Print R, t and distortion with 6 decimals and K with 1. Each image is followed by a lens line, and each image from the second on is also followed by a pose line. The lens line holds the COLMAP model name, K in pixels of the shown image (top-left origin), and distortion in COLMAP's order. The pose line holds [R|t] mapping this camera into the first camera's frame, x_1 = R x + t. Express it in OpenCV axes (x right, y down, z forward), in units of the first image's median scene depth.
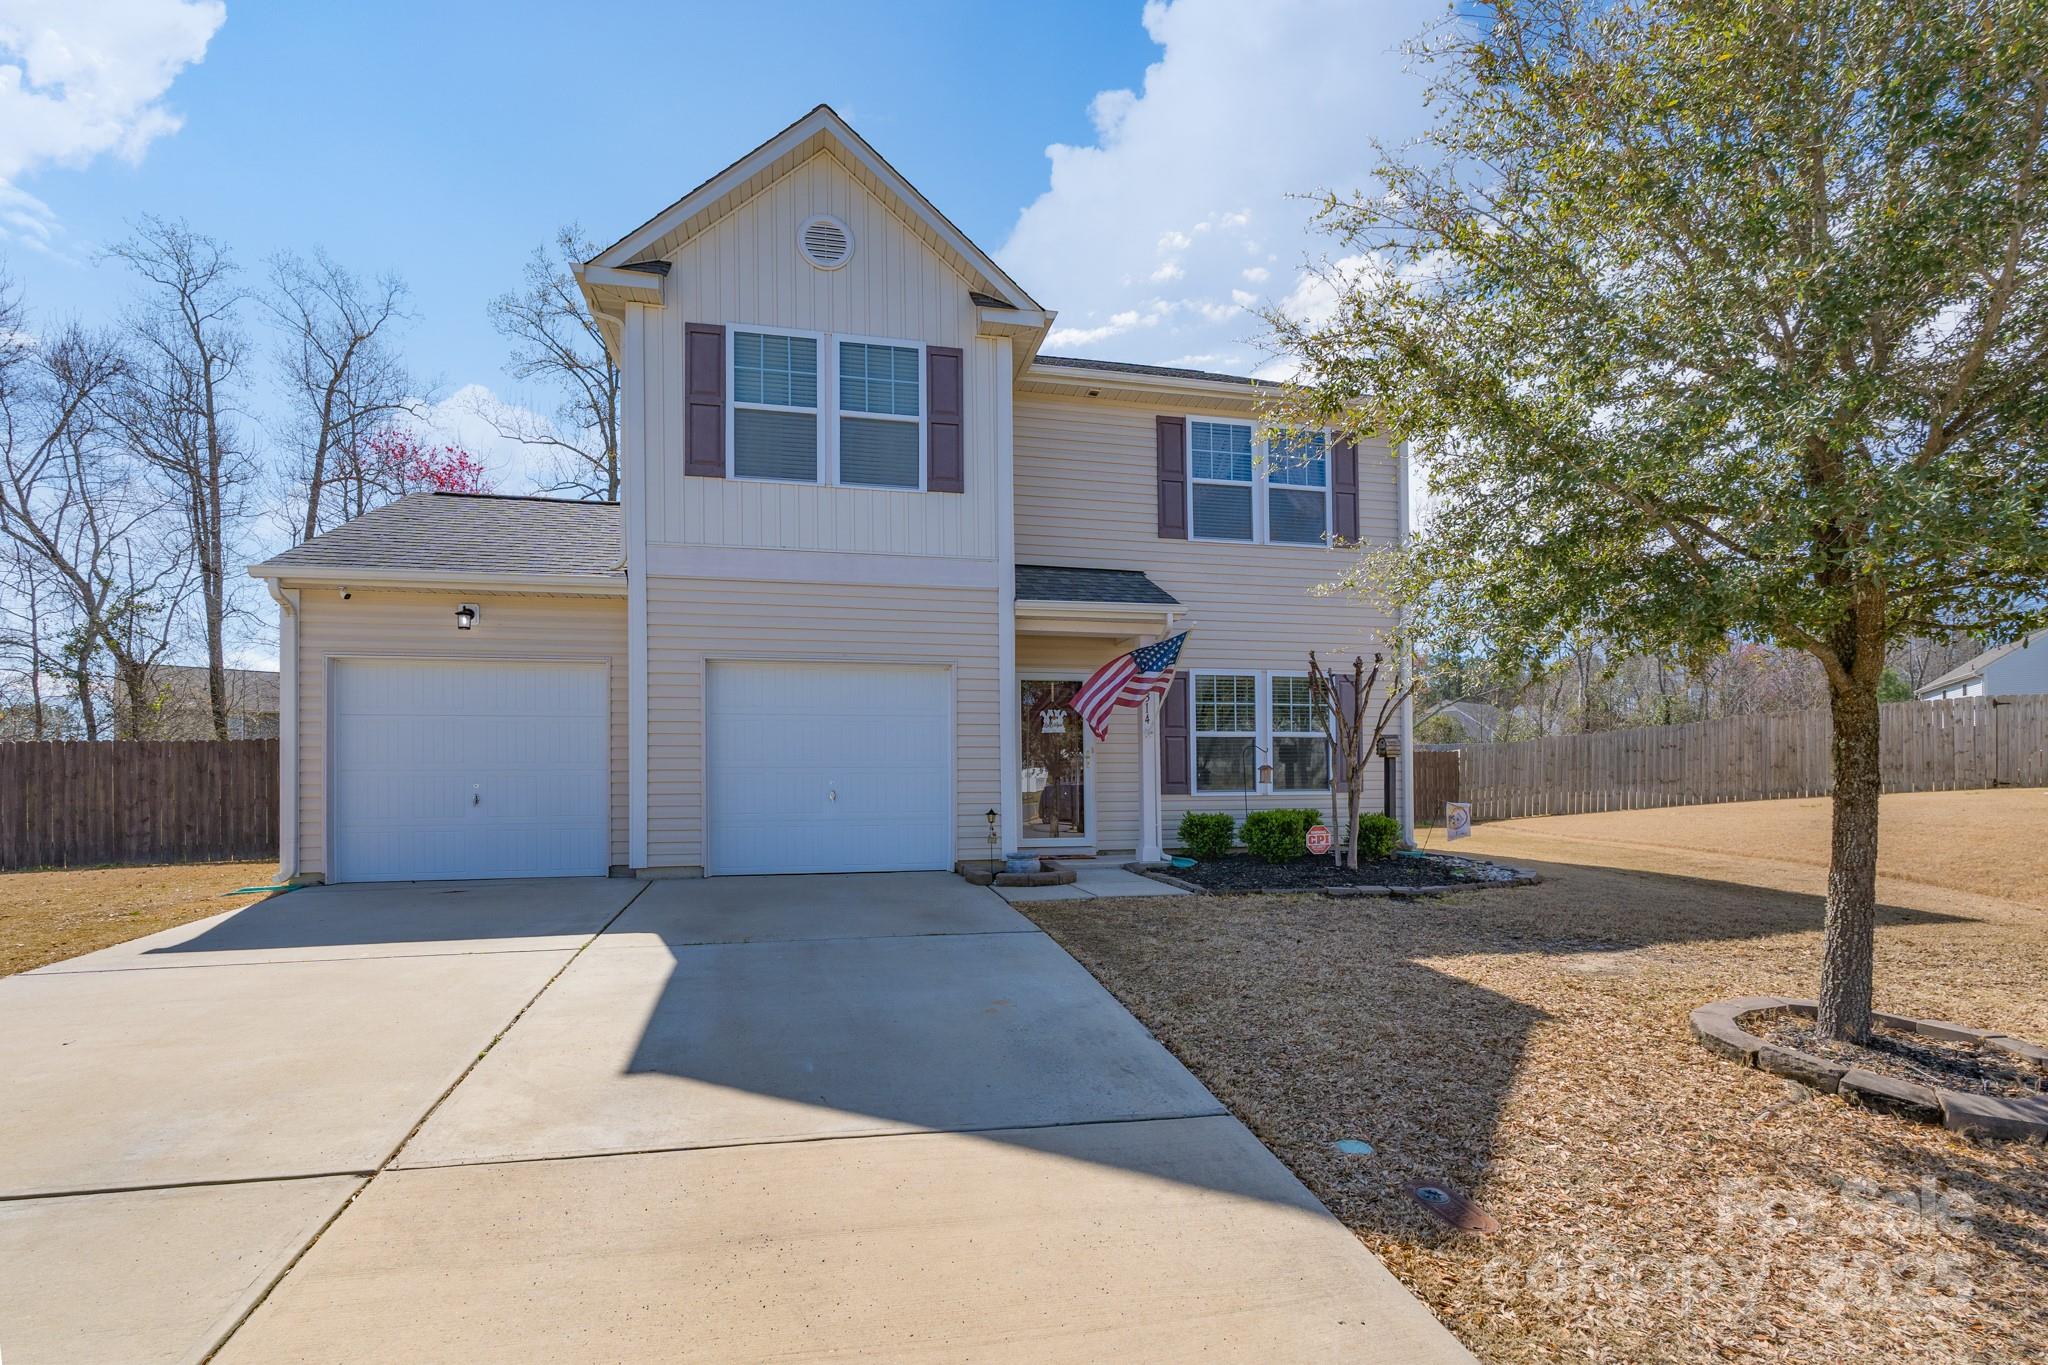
lens RADIAL K [[942.2, 0, 1024.1], [0, 942.2, 792.3], [0, 0, 1]] dist [-0.003973, -0.000357]
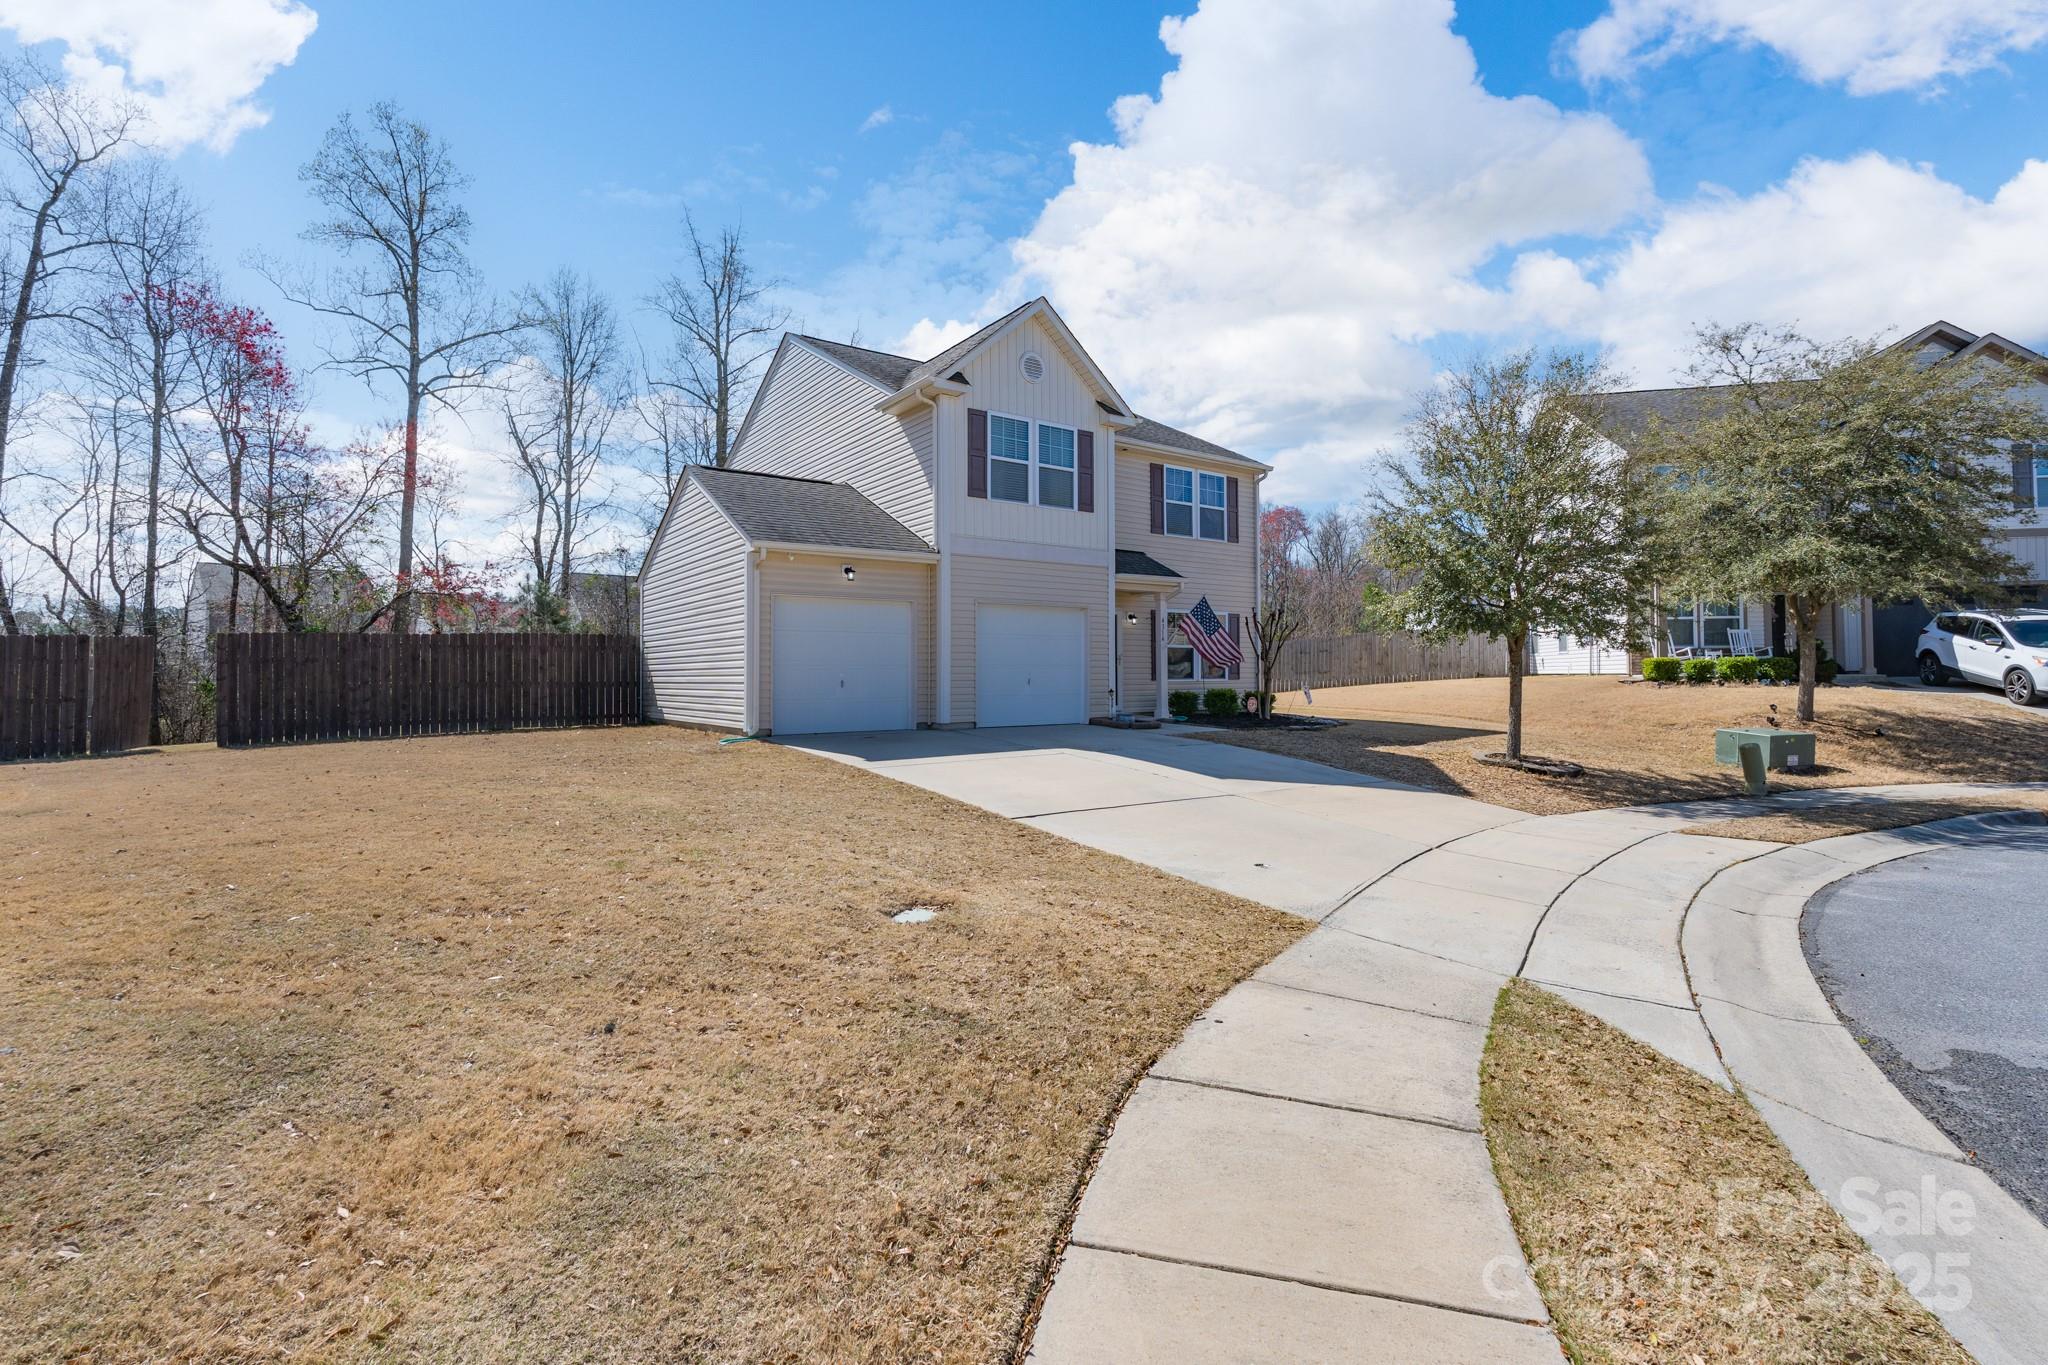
lens RADIAL K [[937.8, 0, 1024.0], [0, 937.8, 682.5], [0, 0, 1]] dist [-0.001142, -0.000152]
pose [[0.920318, 0.001293, 0.391170, -0.745919], [-0.003929, 0.999975, 0.005939, -0.003627], [-0.391152, -0.007003, 0.920299, -0.502532]]
